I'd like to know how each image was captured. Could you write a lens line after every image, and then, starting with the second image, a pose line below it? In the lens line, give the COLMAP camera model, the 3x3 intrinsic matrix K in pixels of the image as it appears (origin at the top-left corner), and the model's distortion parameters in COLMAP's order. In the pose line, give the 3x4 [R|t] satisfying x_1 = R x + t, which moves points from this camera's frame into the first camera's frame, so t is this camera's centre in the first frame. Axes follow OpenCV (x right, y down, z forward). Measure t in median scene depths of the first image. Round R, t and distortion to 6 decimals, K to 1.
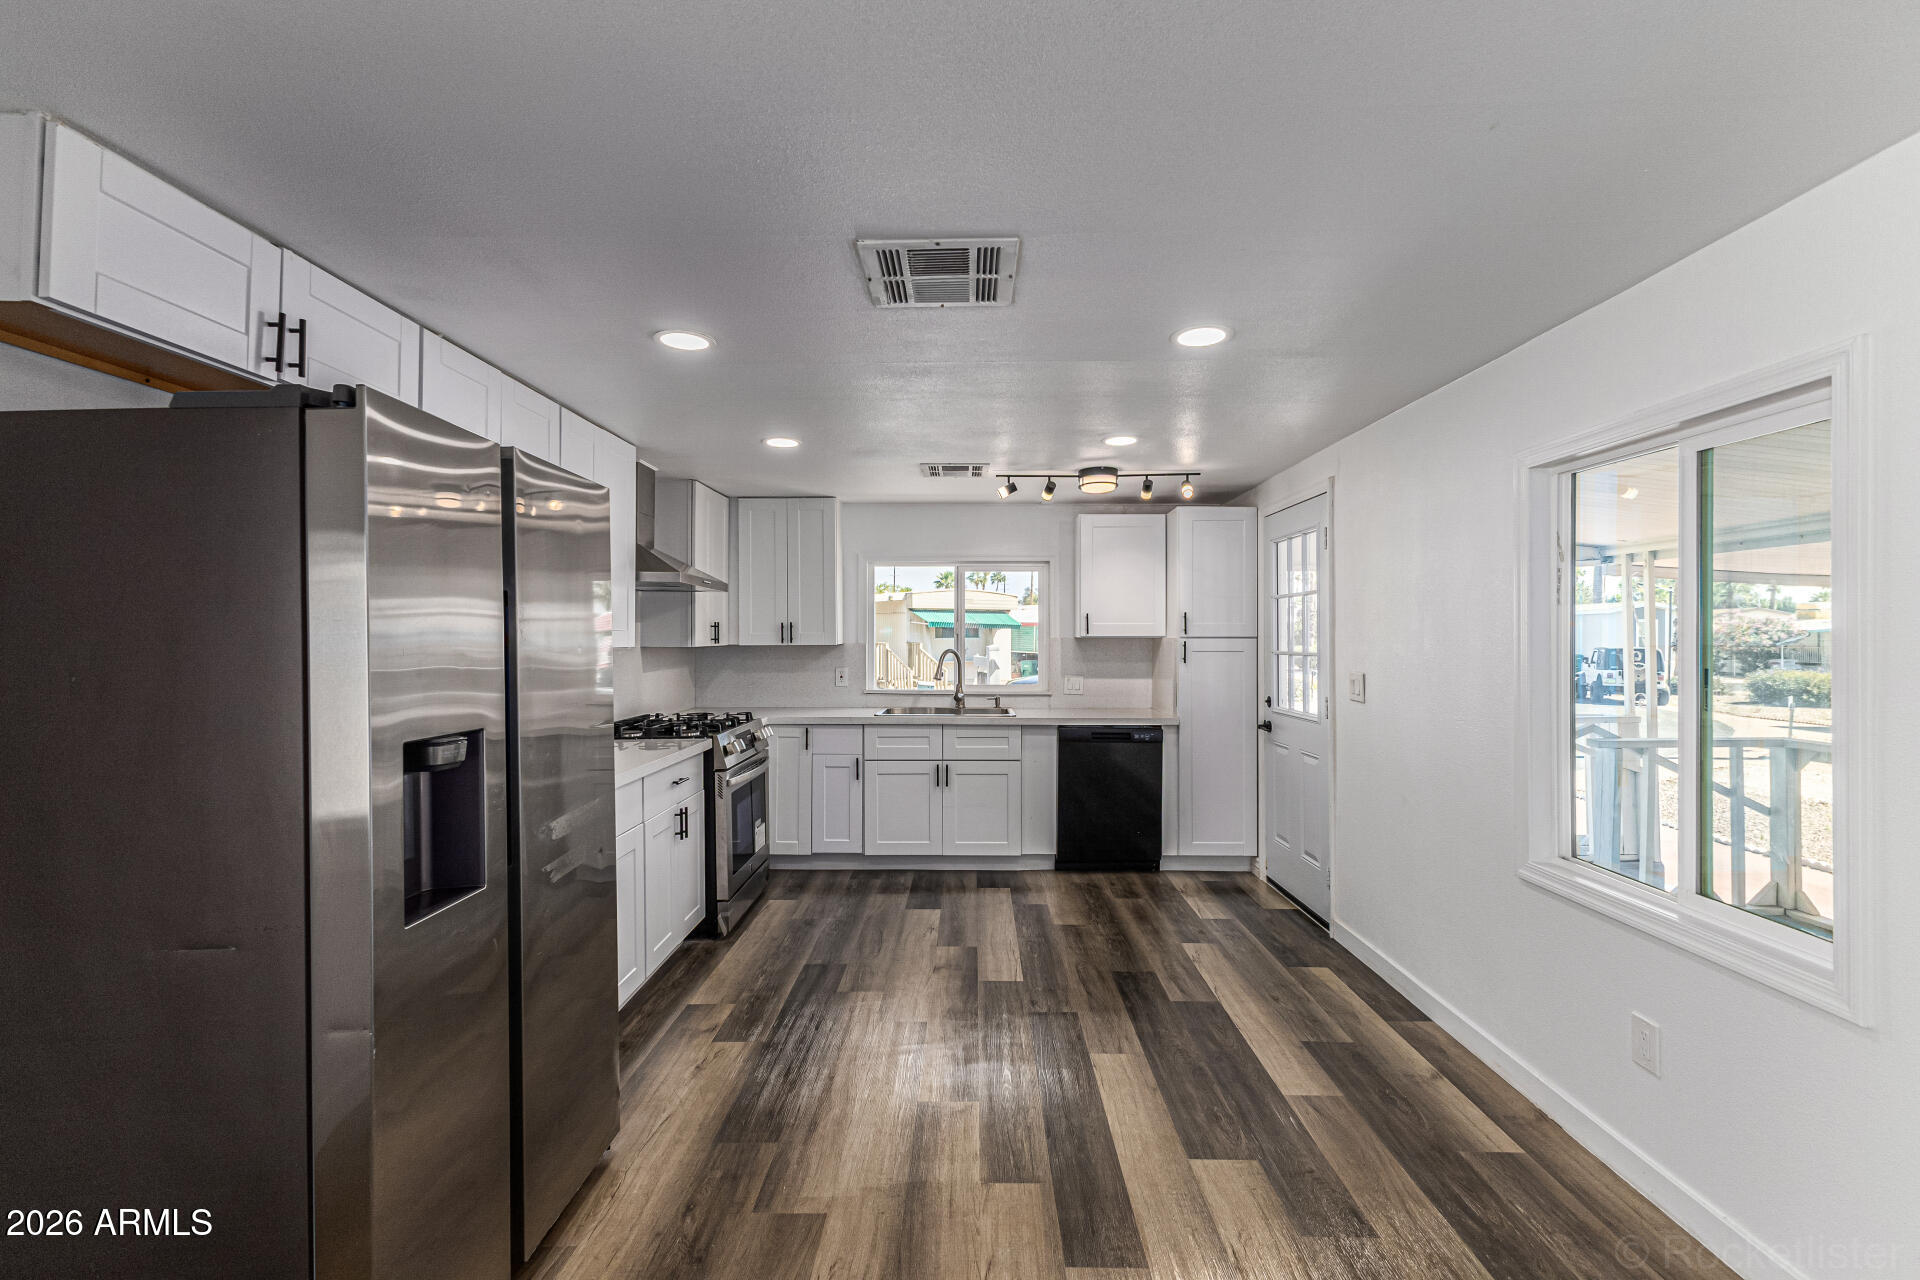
lens RADIAL K [[824.8, 0, 962.3], [0, 824.8, 634.6], [0, 0, 1]] dist [0.012369, -0.005610]
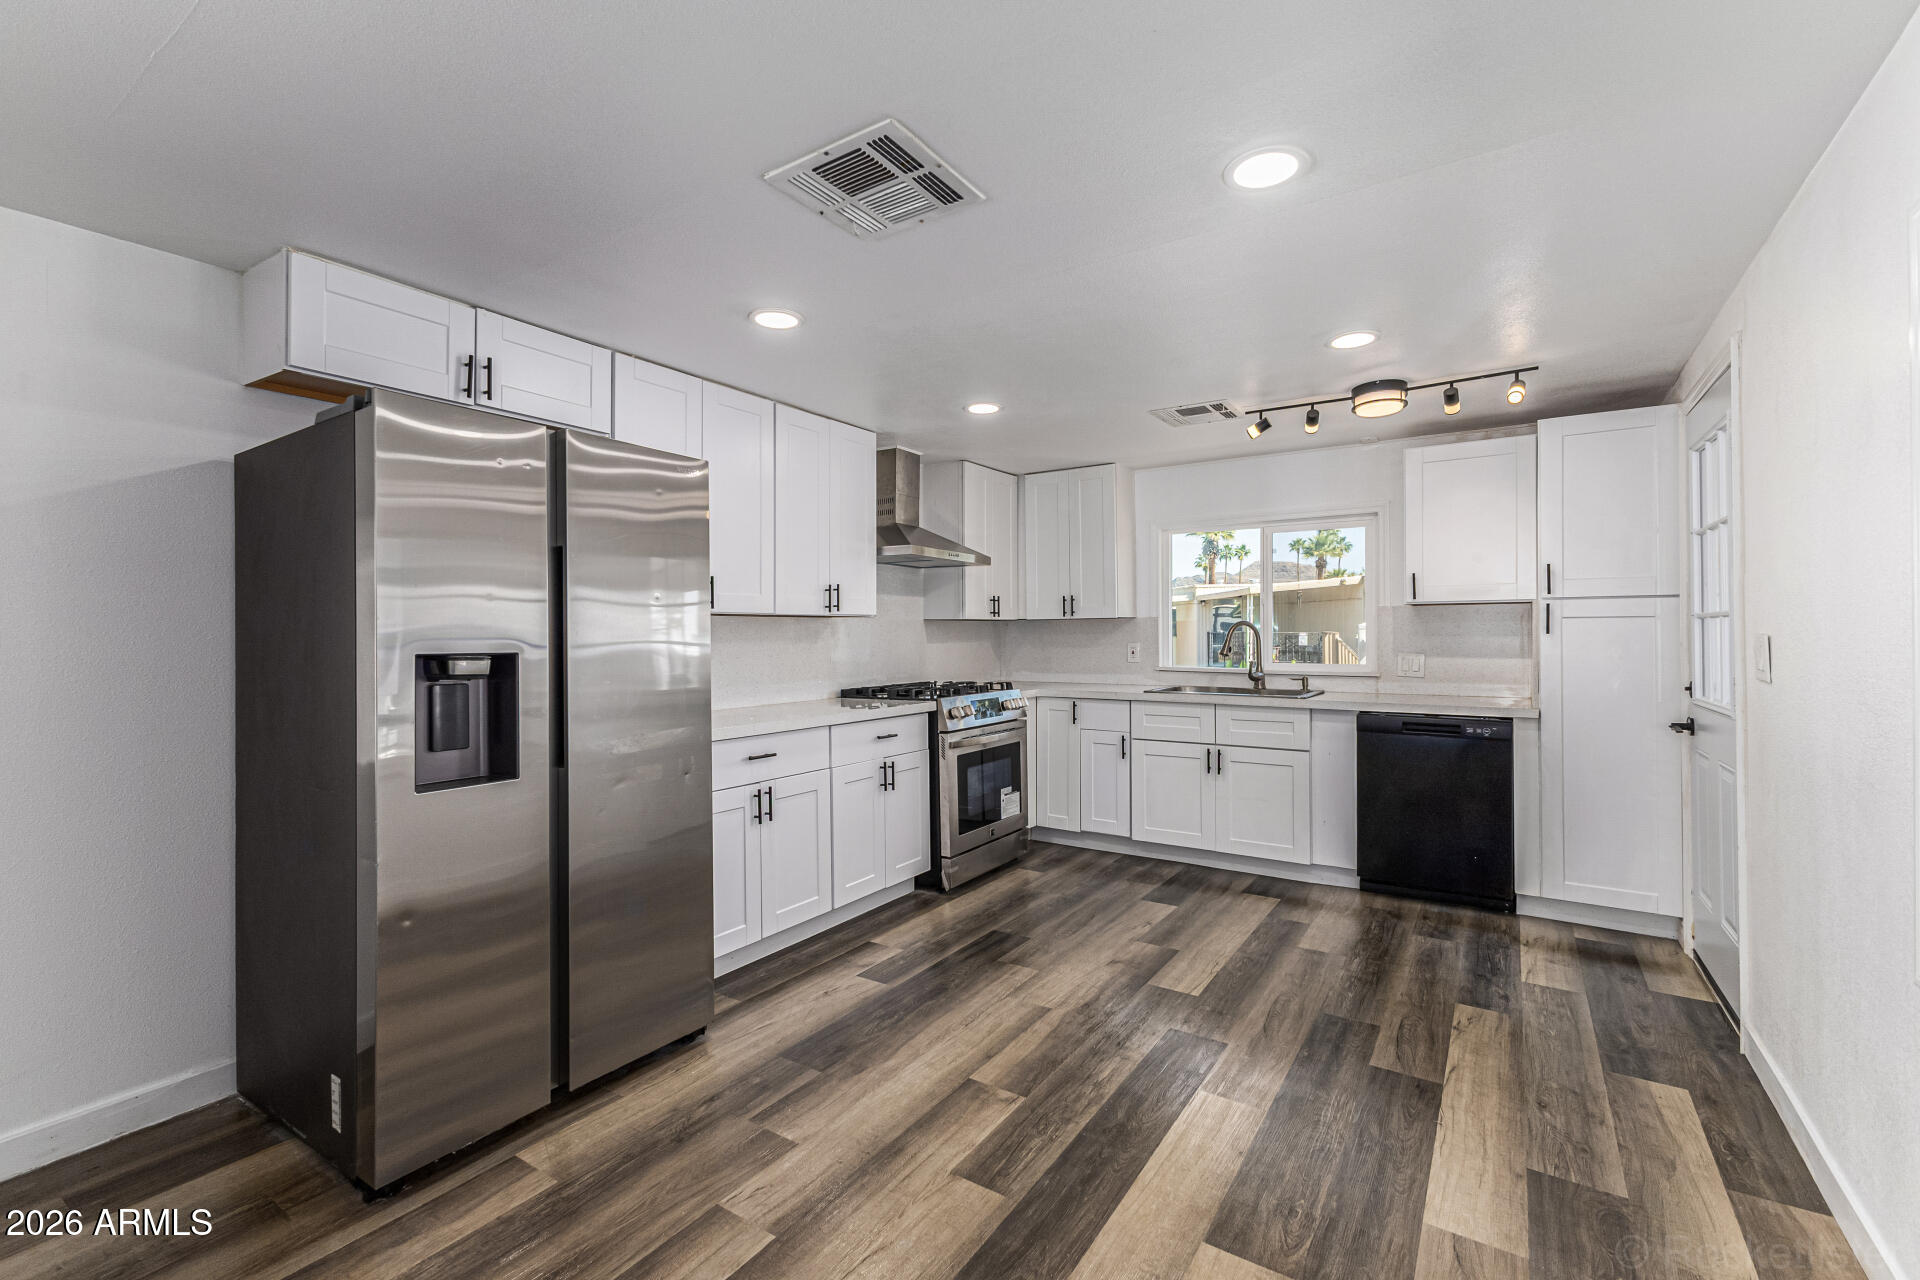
lens RADIAL K [[824.8, 0, 962.3], [0, 824.8, 634.6], [0, 0, 1]] dist [0.012369, -0.005610]
pose [[0.839458, -0.002696, -0.543418, 0.252298], [0.005972, 0.999973, 0.004265, 0.031269], [0.543392, -0.006825, 0.839452, 0.116840]]
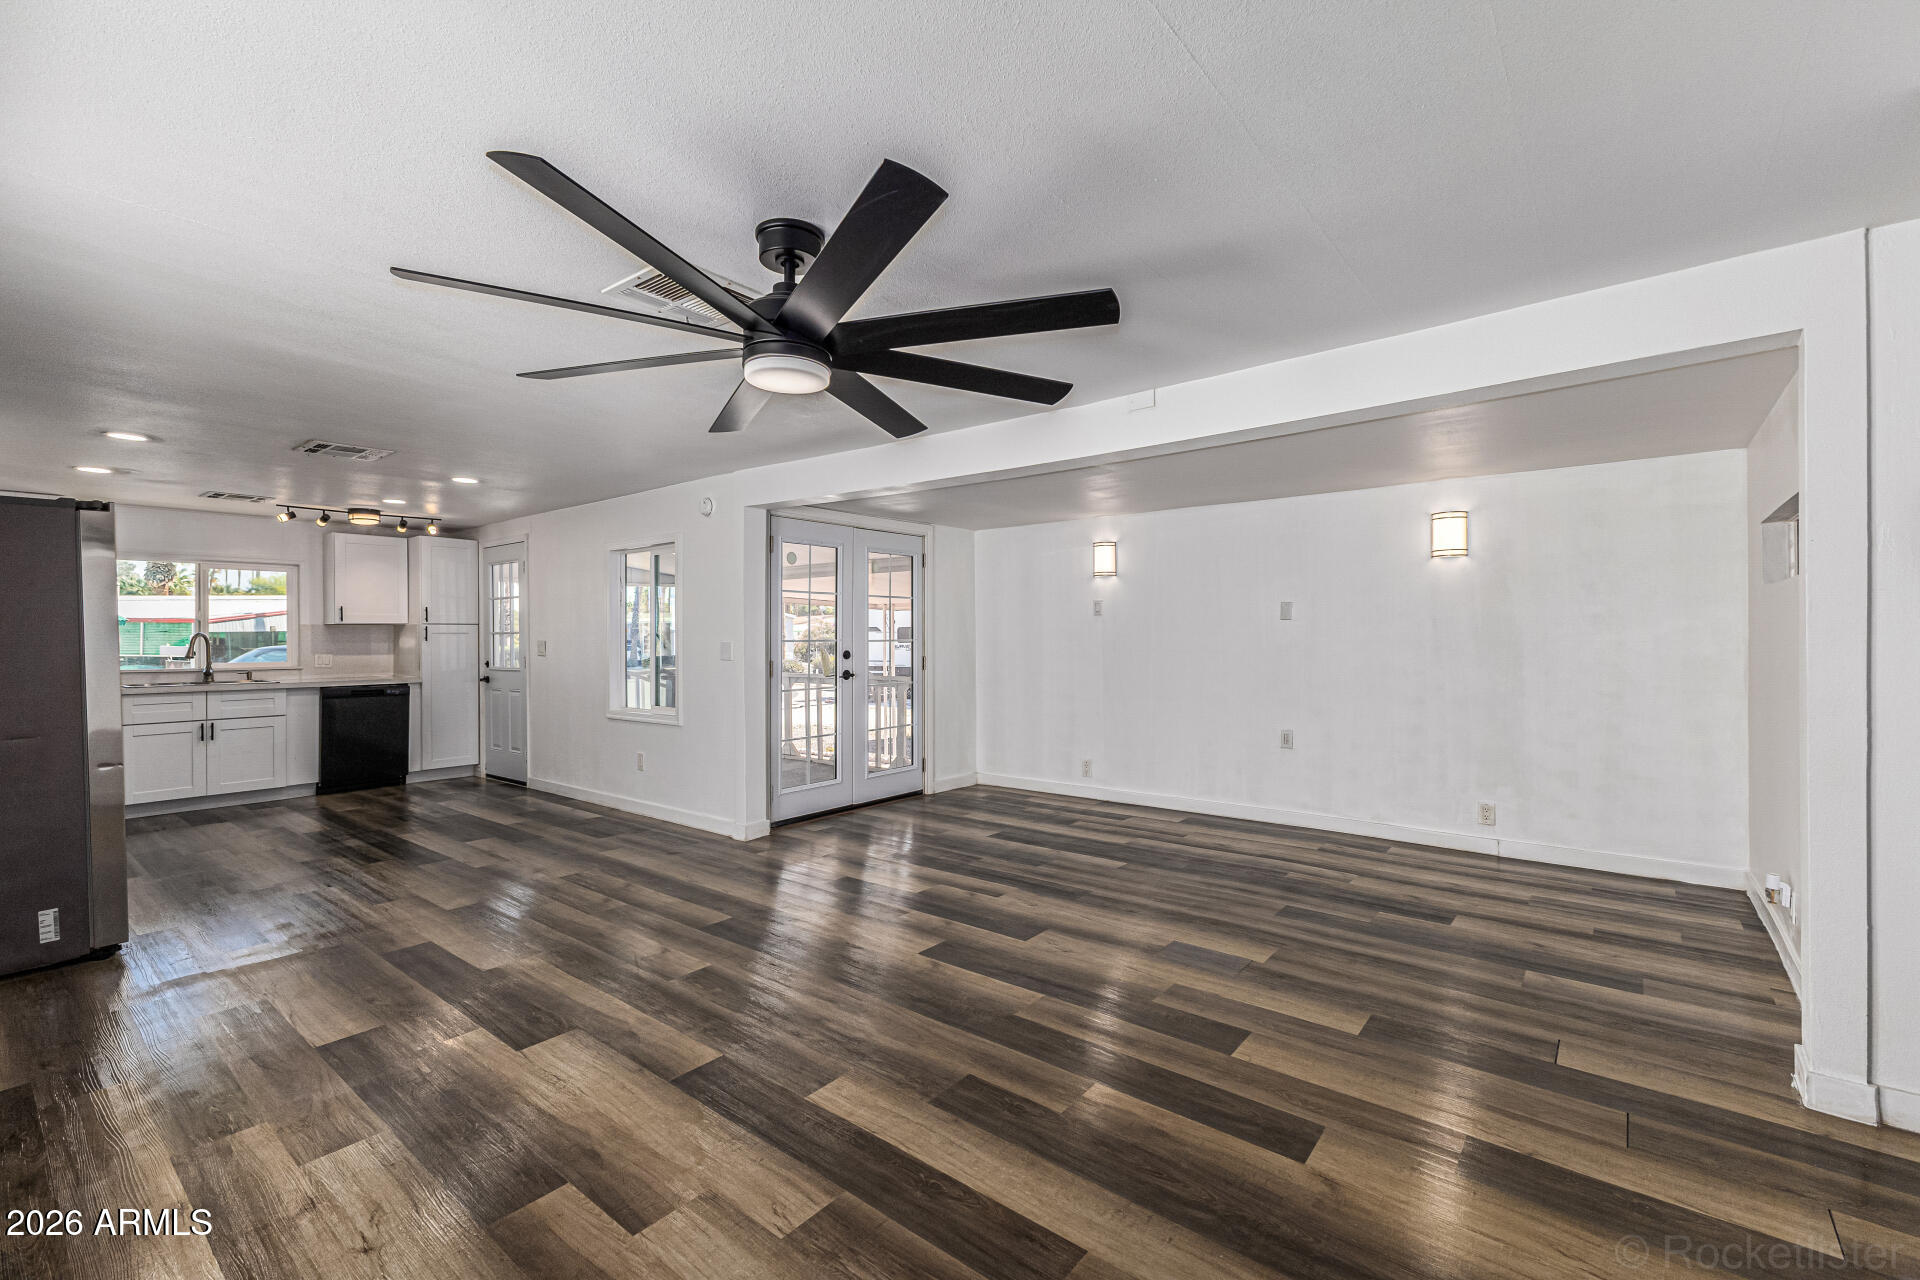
lens RADIAL K [[824.8, 0, 962.3], [0, 824.8, 634.6], [0, 0, 1]] dist [0.012369, -0.005610]
pose [[0.619429, -0.003560, 0.785044, -0.332585], [0.004615, 0.999989, 0.000894, 0.028932], [-0.785039, 0.003069, 0.619439, -0.749386]]
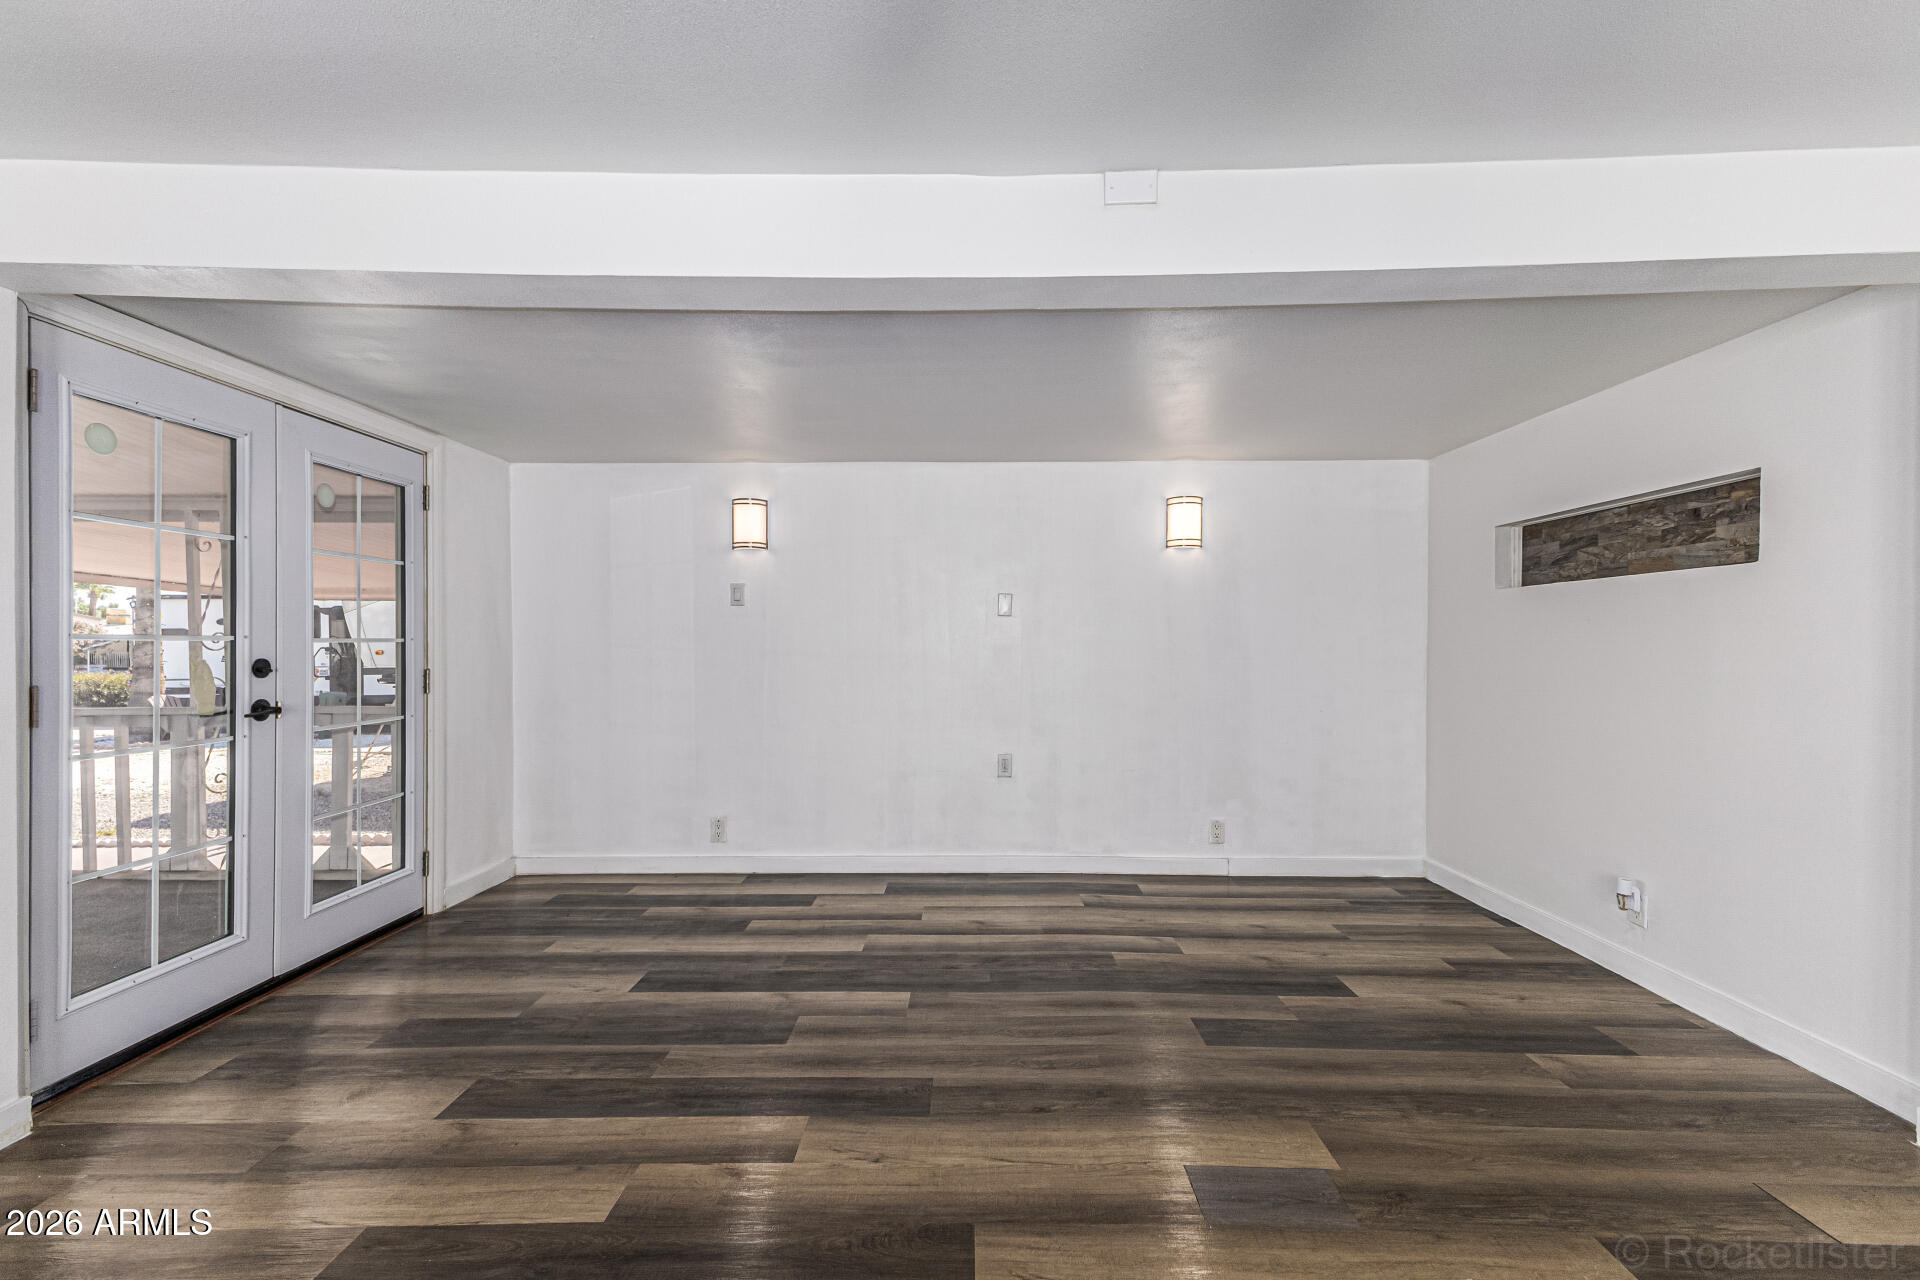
lens RADIAL K [[818.9, 0, 959.9], [0, 818.9, 646.4], [0, 0, 1]] dist [0.018253, -0.000329]
pose [[0.000007, -0.005875, 0.999983, -0.048422], [-0.001481, 0.999982, 0.005875, 0.040673], [-0.999999, -0.001481, -0.000002, -0.323687]]
